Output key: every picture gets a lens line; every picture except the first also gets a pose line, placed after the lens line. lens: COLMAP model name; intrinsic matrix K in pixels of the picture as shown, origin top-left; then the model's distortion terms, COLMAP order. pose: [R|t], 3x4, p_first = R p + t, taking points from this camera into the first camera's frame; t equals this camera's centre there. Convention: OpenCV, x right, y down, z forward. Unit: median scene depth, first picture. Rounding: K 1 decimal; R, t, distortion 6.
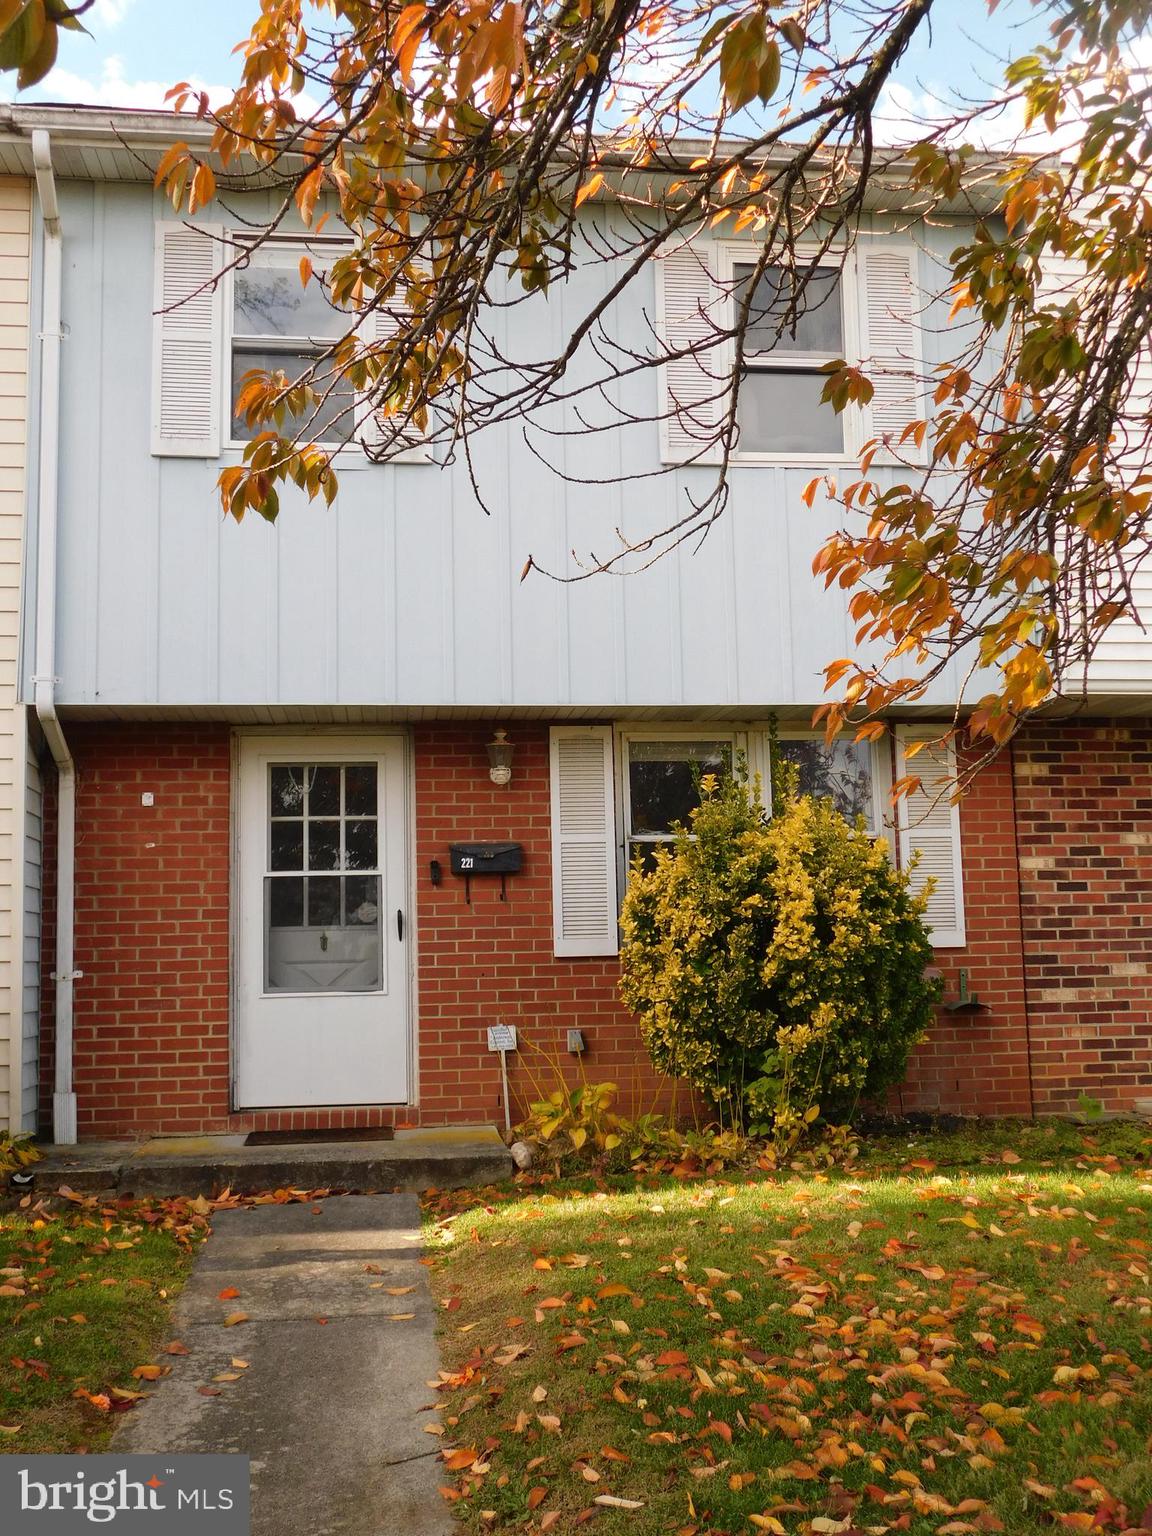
lens RADIAL K [[1601.9, 0, 590.1], [0, 1601.9, 762.7], [0, 0, 1]] dist [0.046663, 0.000000]
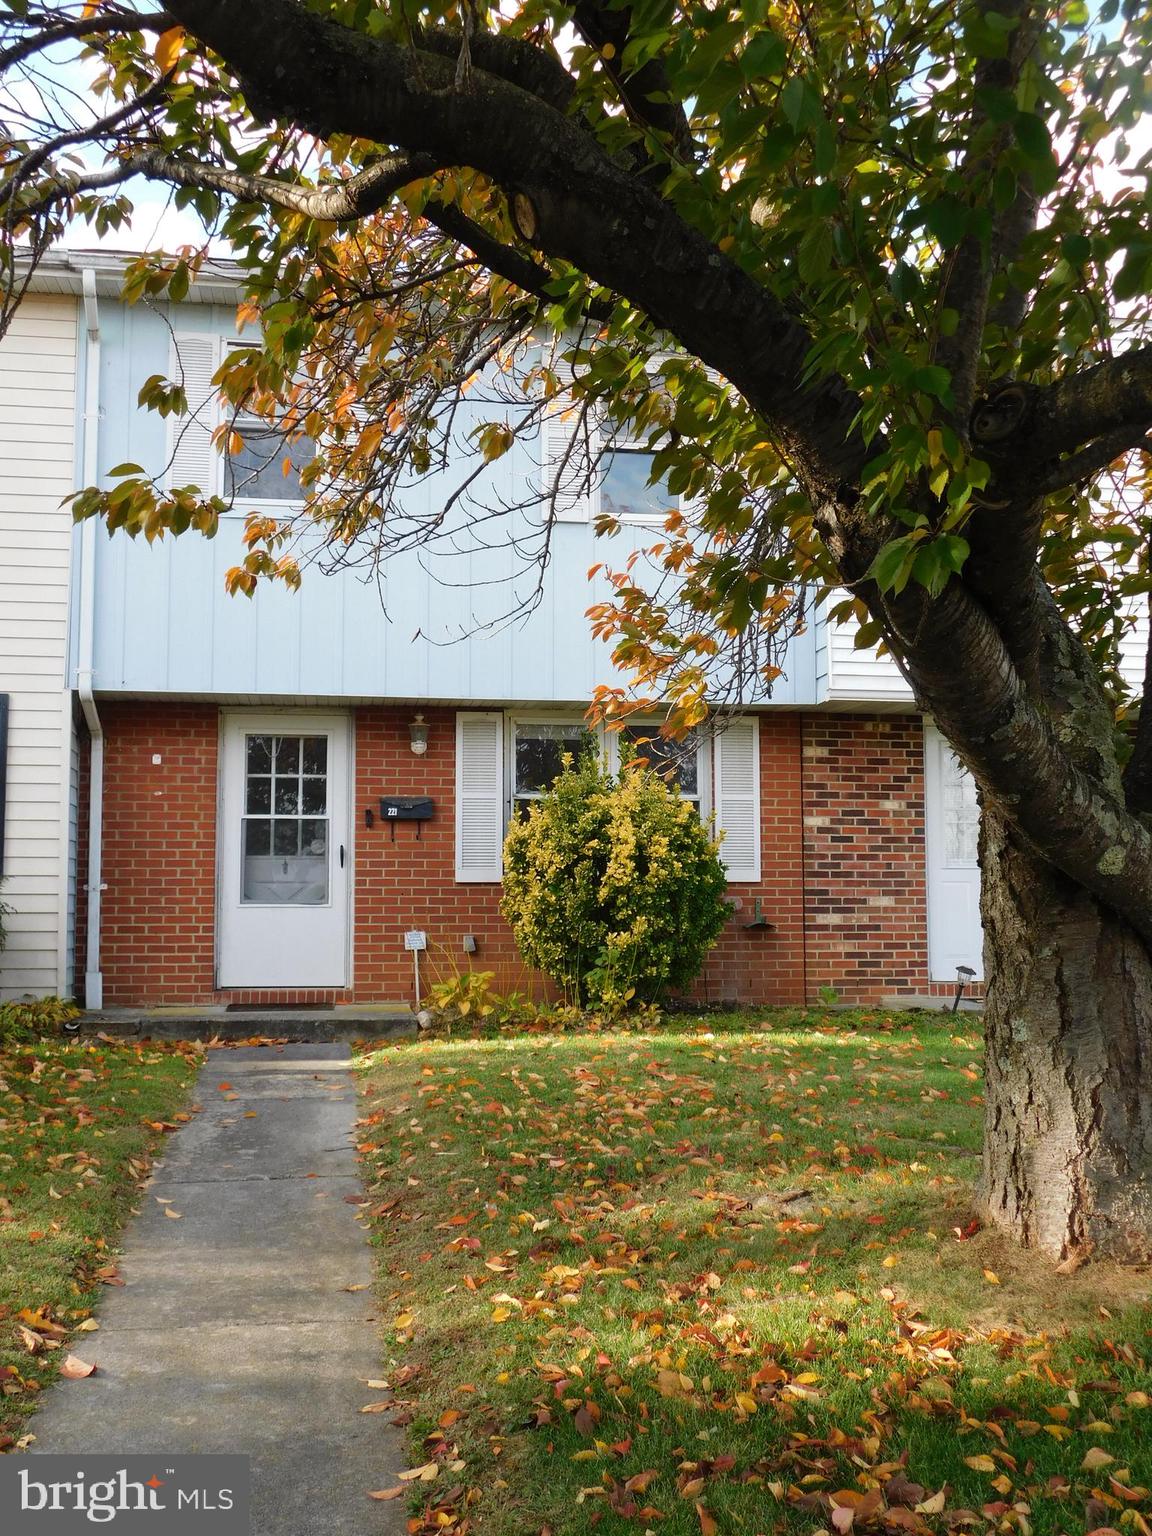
lens RADIAL K [[1601.9, 0, 566.1], [0, 1601.9, 774.9], [0, 0, 1]] dist [0.046663, 0.000000]
pose [[0.999596, 0.023741, 0.015642, 0.049374], [-0.024363, 0.998869, 0.040837, -0.028235], [-0.014655, -0.041201, 0.999043, -0.363607]]
